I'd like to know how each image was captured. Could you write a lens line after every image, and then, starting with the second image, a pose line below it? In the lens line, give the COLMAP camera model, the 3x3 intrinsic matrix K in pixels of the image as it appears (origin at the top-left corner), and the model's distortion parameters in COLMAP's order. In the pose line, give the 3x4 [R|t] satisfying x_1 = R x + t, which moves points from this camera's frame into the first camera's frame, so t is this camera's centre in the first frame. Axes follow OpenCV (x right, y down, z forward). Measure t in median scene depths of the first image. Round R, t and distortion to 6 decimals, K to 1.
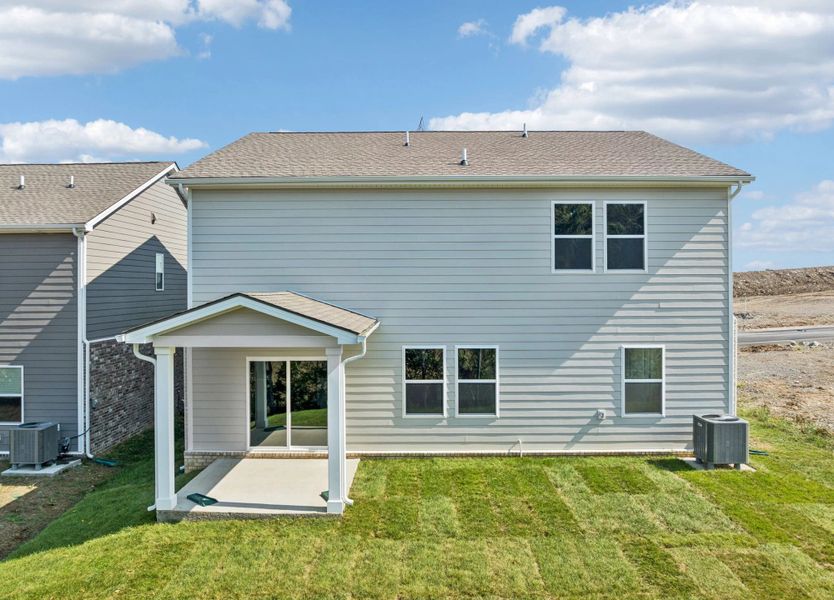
lens RADIAL K [[585.6, 0, 416.7], [0, 585.6, 296.4], [0, 0, 1]] dist [-0.049178, 0.017173]
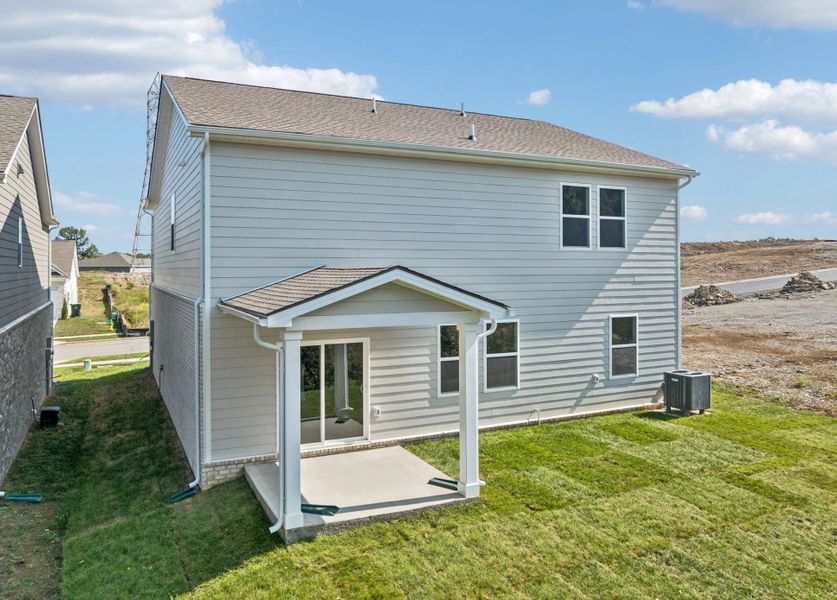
lens RADIAL K [[620.5, 0, 405.3], [0, 620.5, 275.4], [0, 0, 1]] dist [-0.037784, 0.000499]
pose [[0.899312, -0.003300, 0.437294, -0.521206], [0.004714, 0.999987, -0.002148, 0.008485], [-0.437281, 0.003993, 0.899316, 0.103821]]
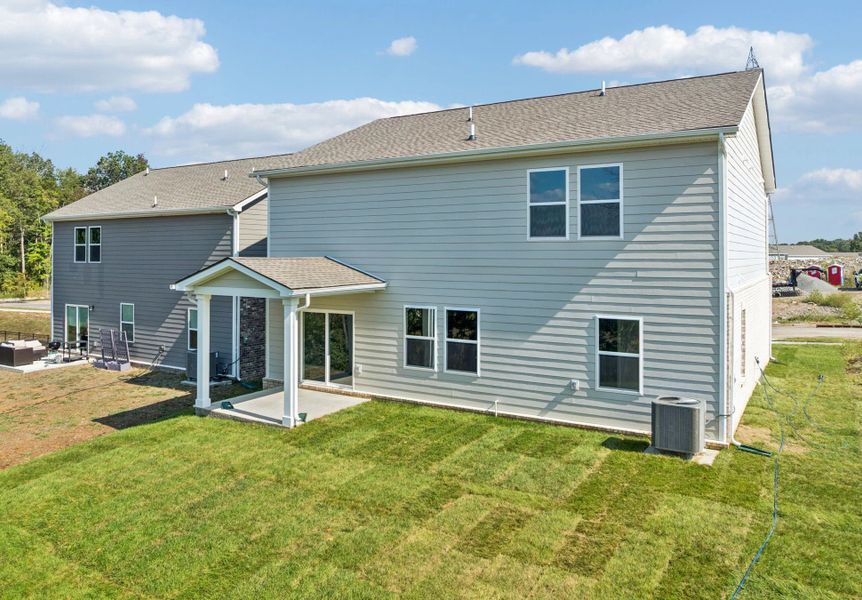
lens RADIAL K [[642.5, 0, 411.3], [0, 642.5, 257.8], [0, 0, 1]] dist [-0.043348, -0.000422]
pose [[0.847786, 0.007111, -0.530291, 0.655281], [-0.012280, 0.999905, -0.006225, -0.000303], [0.530196, 0.011789, 0.847793, -0.057746]]
